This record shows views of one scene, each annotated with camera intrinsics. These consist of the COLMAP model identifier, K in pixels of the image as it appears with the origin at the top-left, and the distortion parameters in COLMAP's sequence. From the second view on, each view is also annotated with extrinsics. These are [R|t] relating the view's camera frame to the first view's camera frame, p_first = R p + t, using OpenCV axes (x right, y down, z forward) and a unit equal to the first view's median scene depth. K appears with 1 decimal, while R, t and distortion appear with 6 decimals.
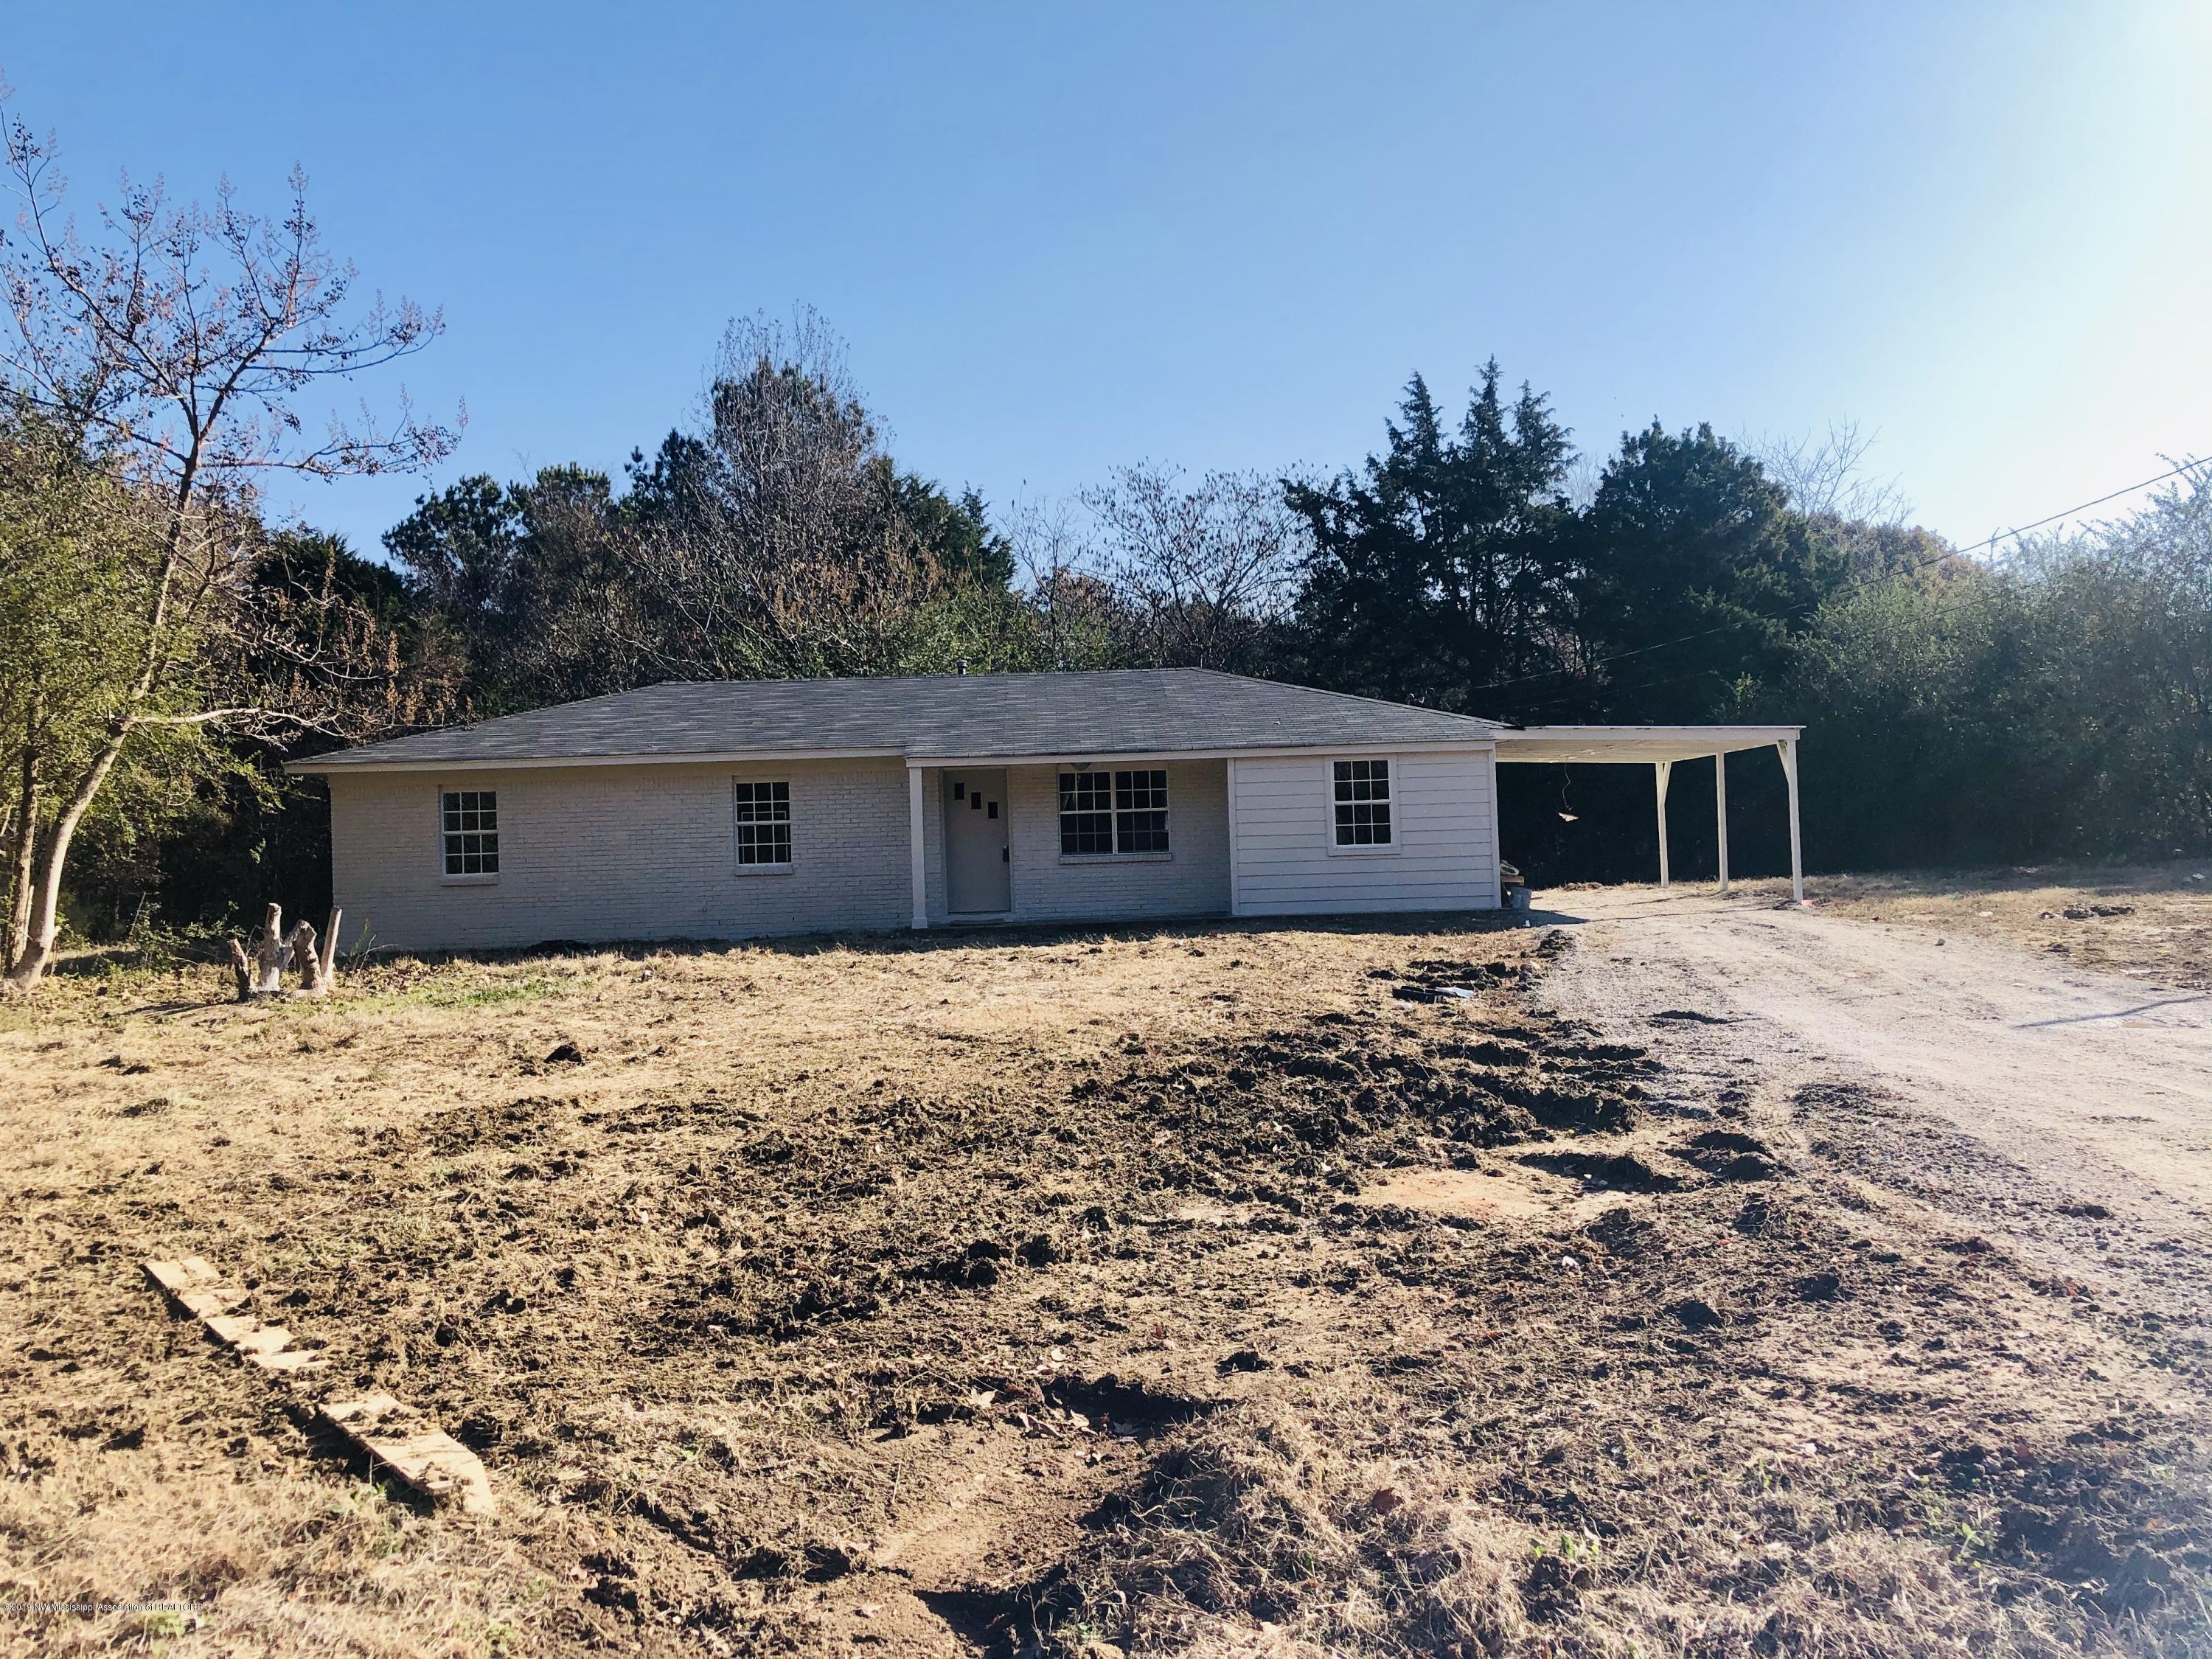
lens RADIAL K [[1764.6, 0, 1104.3], [0, 1764.6, 827.5], [0, 0, 1]] dist [0.045868, -0.054335]
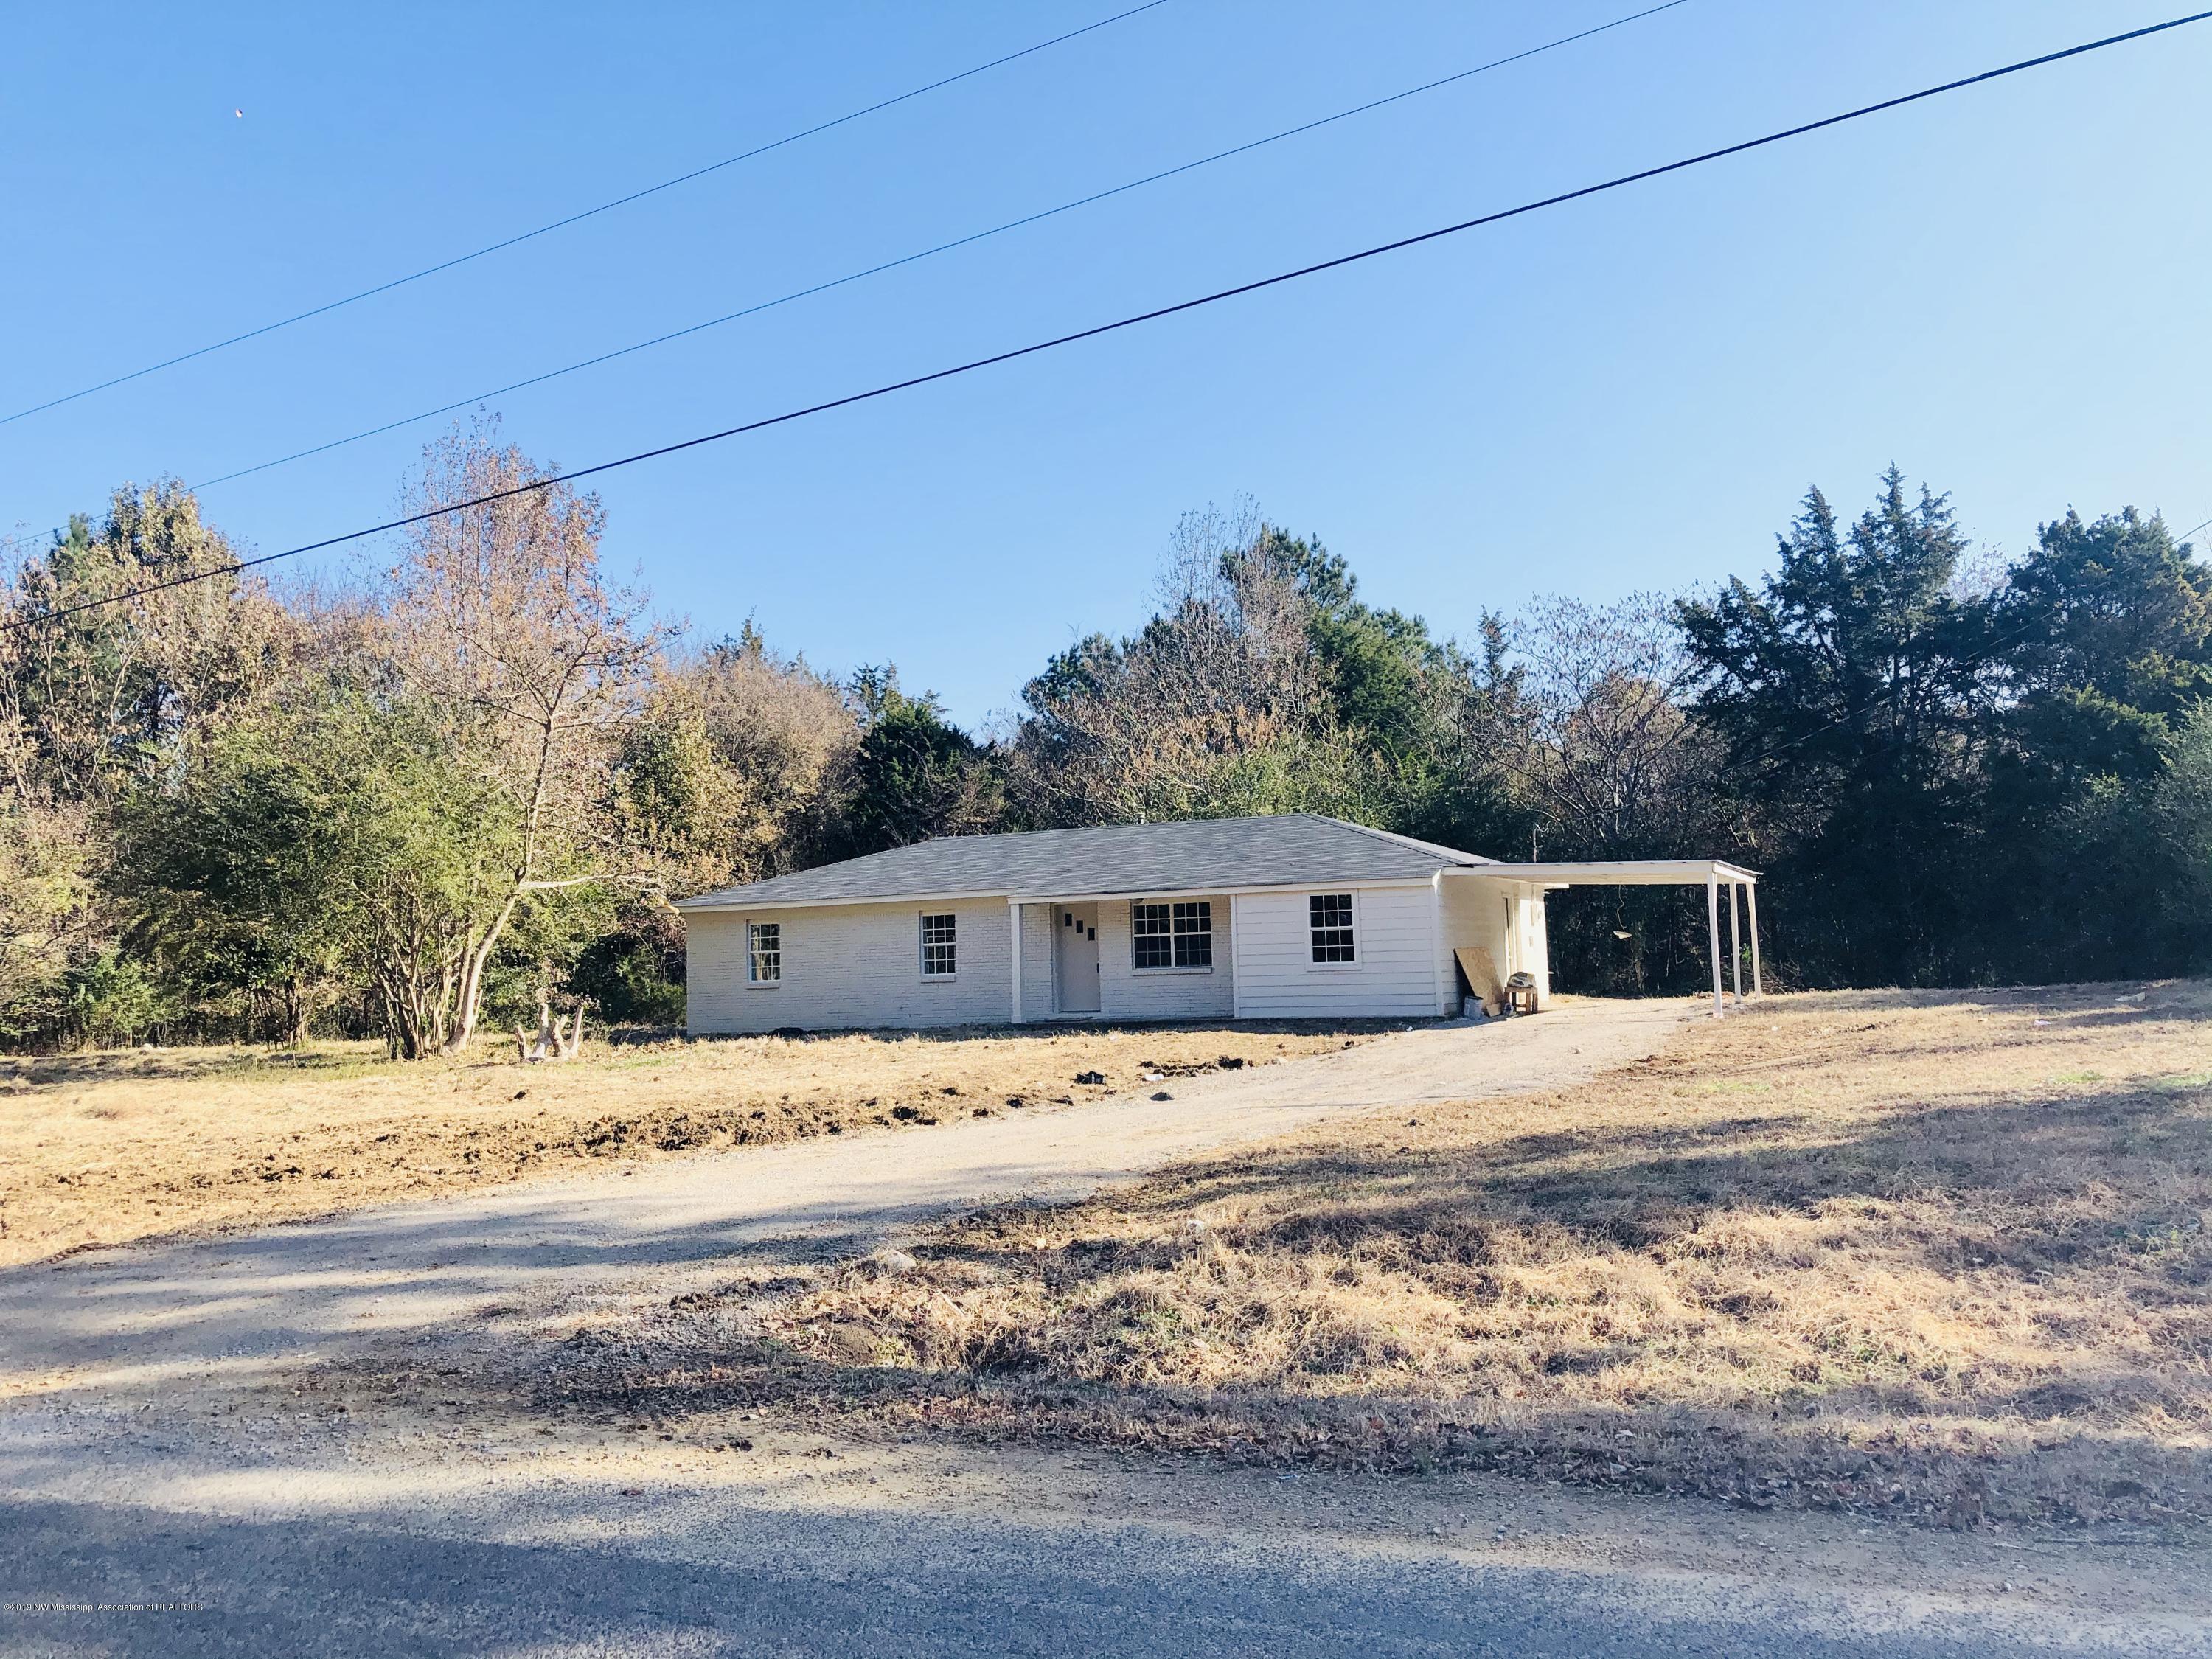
lens RADIAL K [[1764.6, 0, 1120.8], [0, 1764.6, 809.2], [0, 0, 1]] dist [0.045868, -0.054335]
pose [[0.904514, -0.033983, -0.425088, 0.524138], [0.008537, 0.998063, -0.061624, -0.022002], [0.426359, 0.052111, 0.903052, -0.189420]]
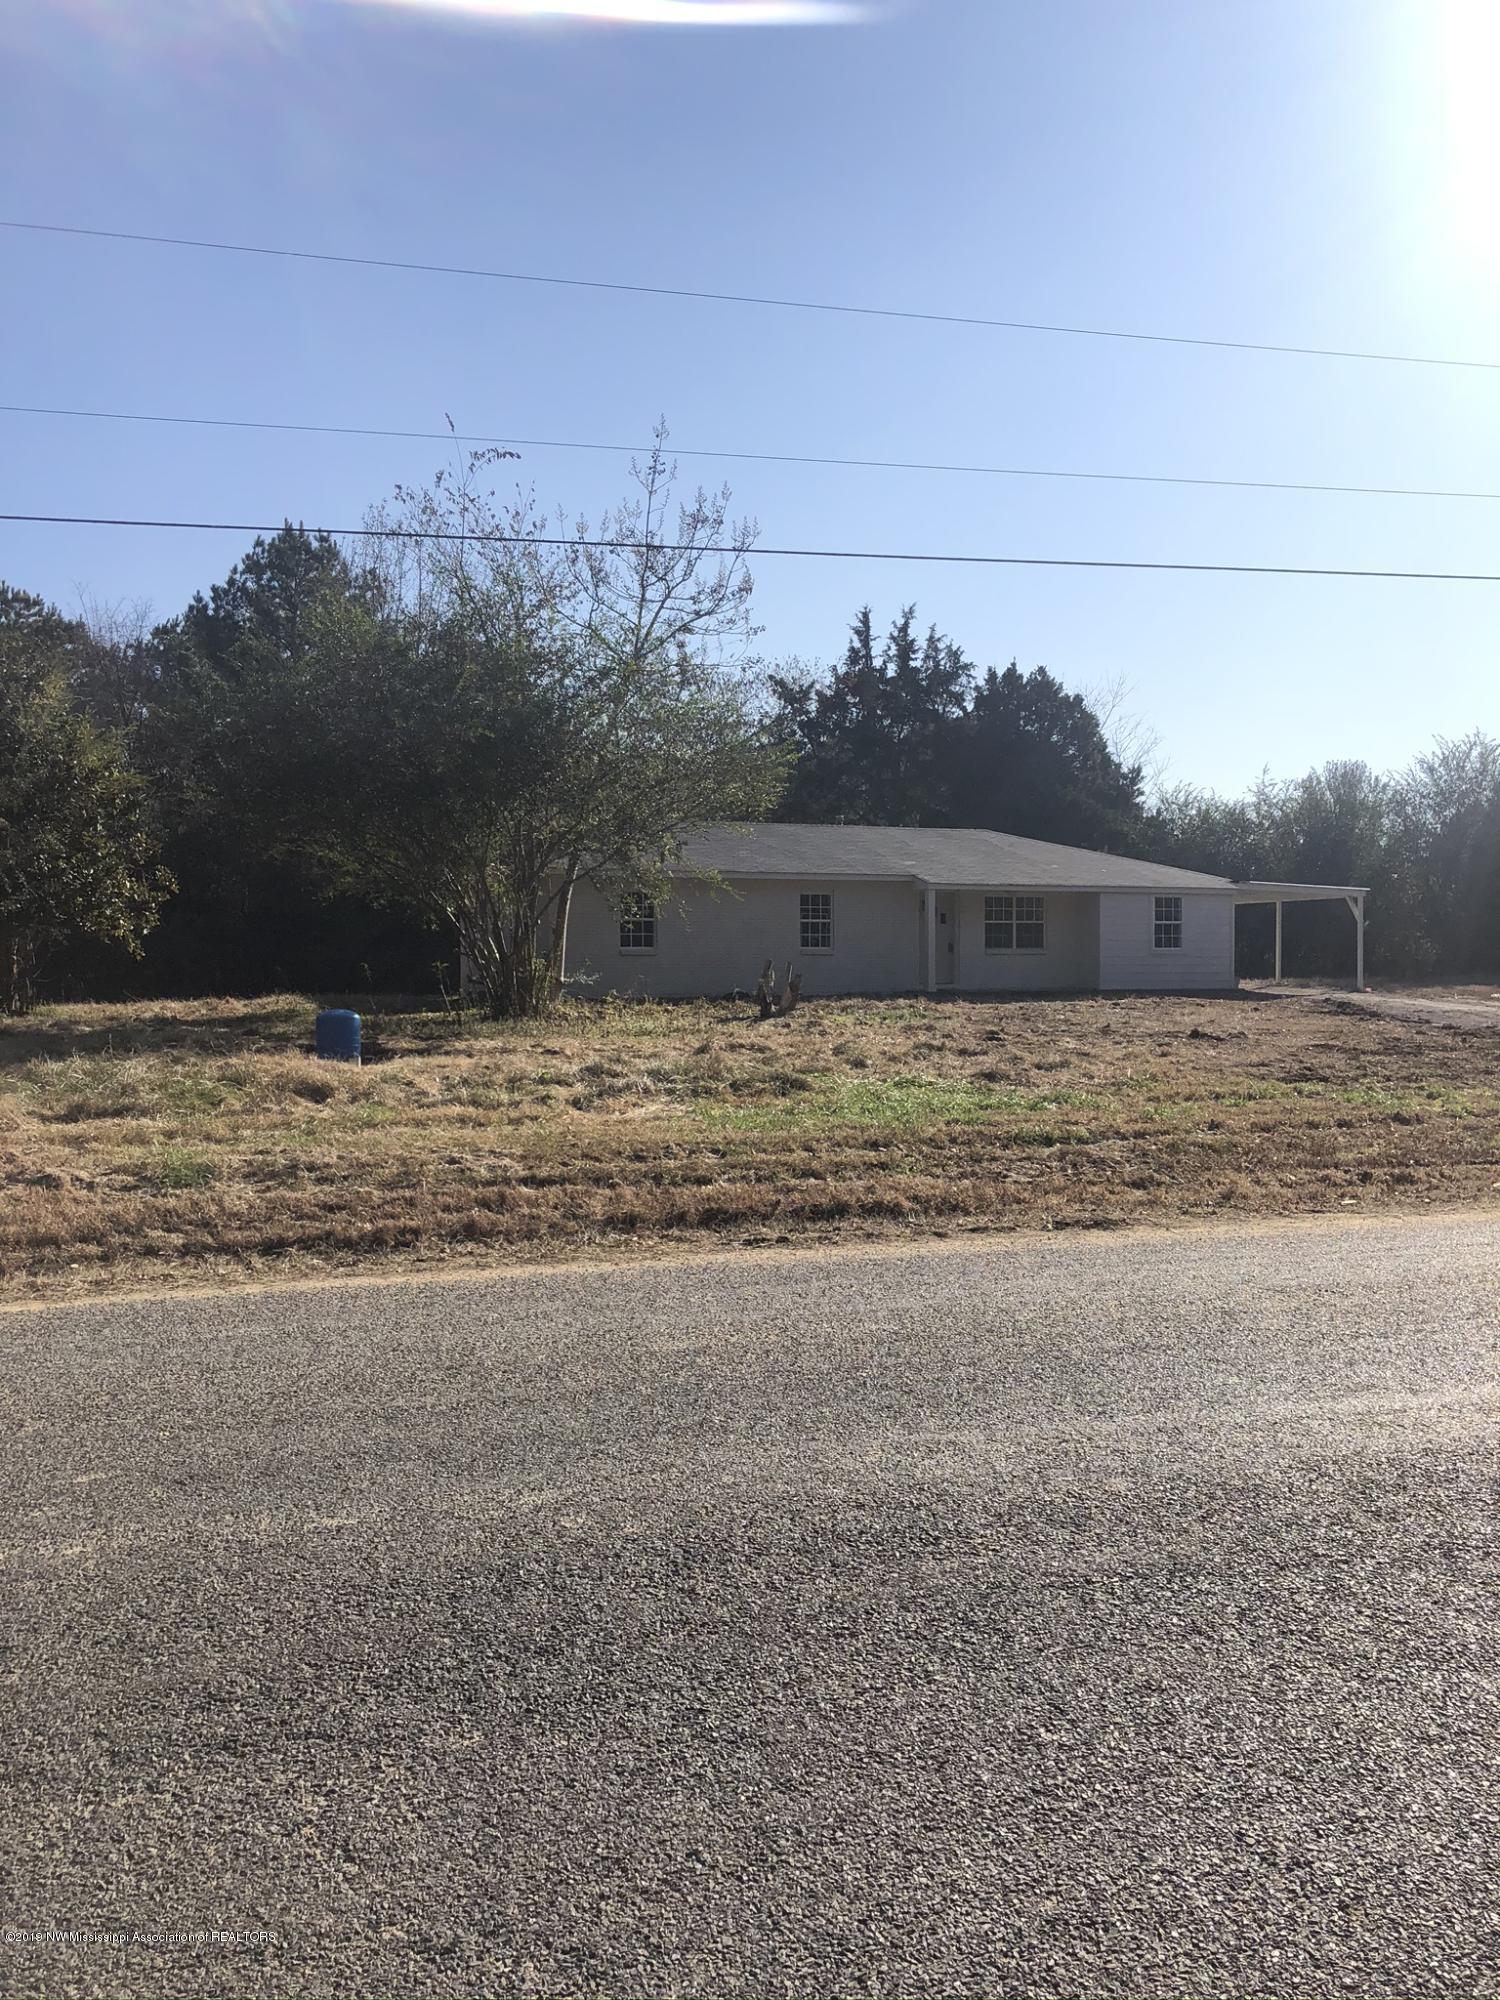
lens RADIAL K [[1595.5, 0, 717.4], [0, 1595.5, 983.9], [0, 0, 1]] dist [0.045868, -0.054335]
pose [[0.931790, 0.025915, 0.362071, -0.763272], [-0.034963, 0.999218, 0.018458, 0.029014], [-0.361310, -0.029858, 0.931968, -0.245776]]
